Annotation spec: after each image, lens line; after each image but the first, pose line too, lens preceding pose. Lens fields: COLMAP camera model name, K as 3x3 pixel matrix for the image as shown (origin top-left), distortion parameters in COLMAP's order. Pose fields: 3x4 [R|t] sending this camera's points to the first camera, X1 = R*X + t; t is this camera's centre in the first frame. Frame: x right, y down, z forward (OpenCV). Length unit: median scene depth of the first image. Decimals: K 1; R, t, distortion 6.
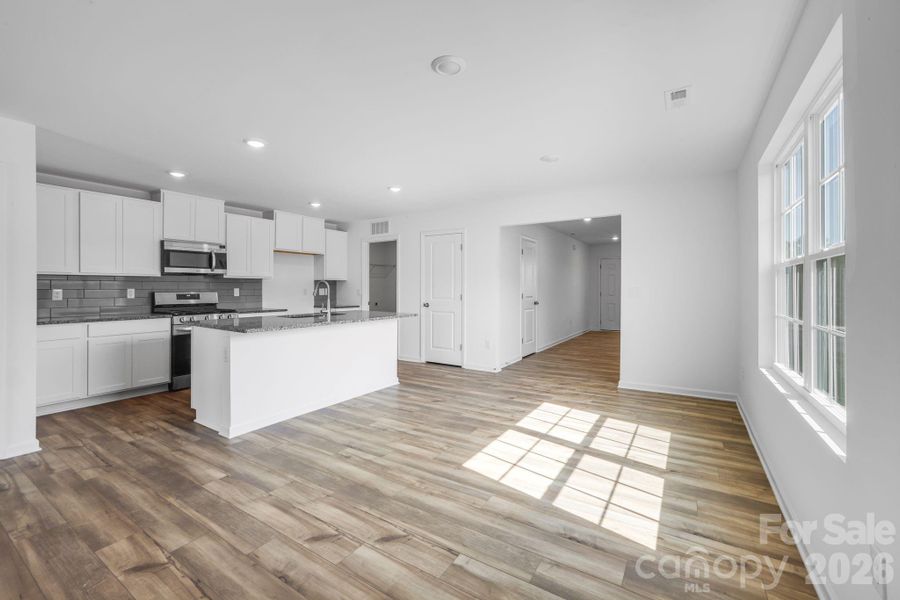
lens RADIAL K [[377.8, 0, 443.5], [0, 377.8, 284.2], [0, 0, 1]] dist [-0.014293, 0.000543]
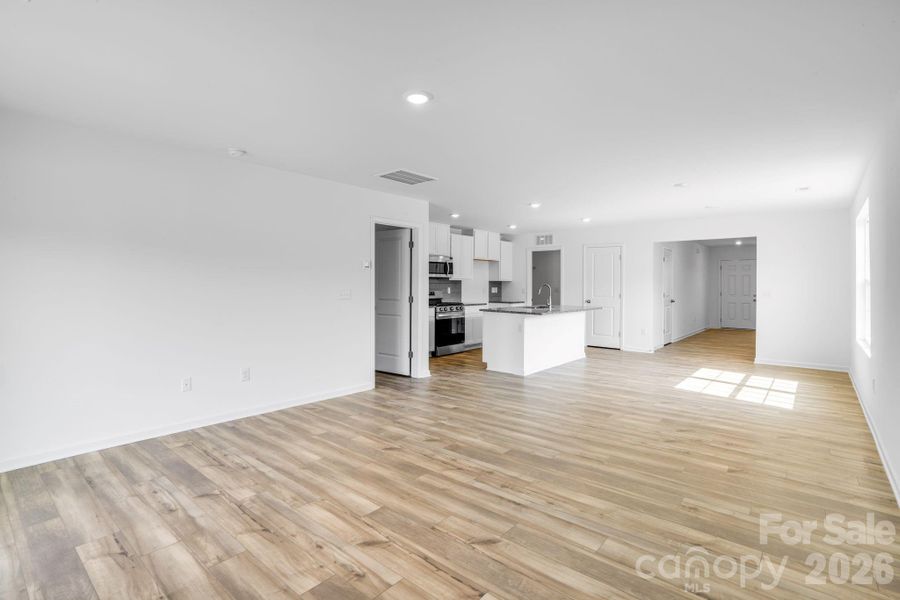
lens RADIAL K [[435.4, 0, 442.2], [0, 435.4, 284.0], [0, 0, 1]] dist [-0.026713, -0.000912]
pose [[0.991247, 0.006991, -0.131836, -0.397174], [-0.005888, 0.999944, 0.008754, -0.016617], [0.131890, -0.007901, 0.991233, -0.607954]]
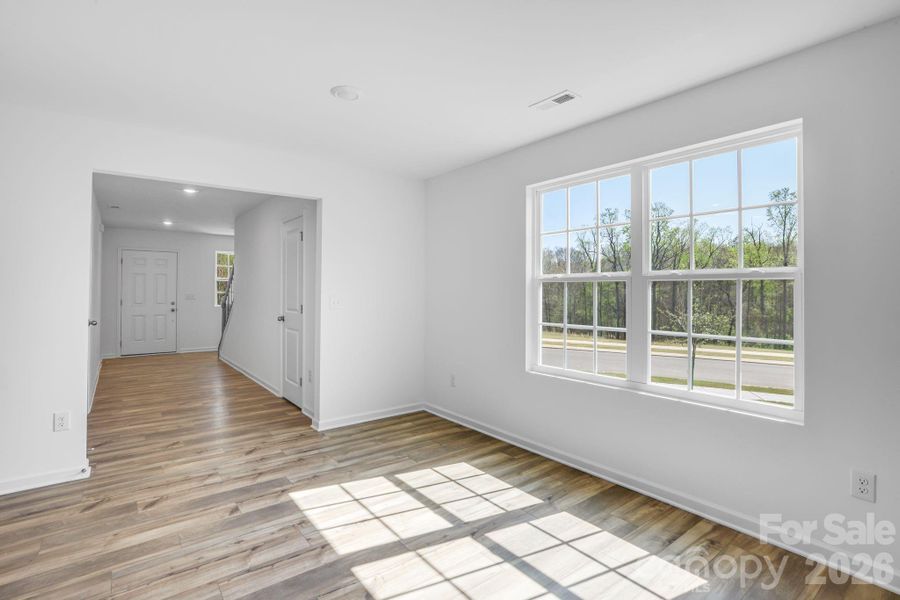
lens RADIAL K [[431.6, 0, 449.1], [0, 431.6, 291.7], [0, 0, 1]] dist [-0.029802, -0.000897]
pose [[0.322582, 0.000676, 0.946541, -0.220334], [-0.011997, 0.999922, 0.003375, -0.005803], [-0.946465, -0.012444, 0.322565, 0.427359]]
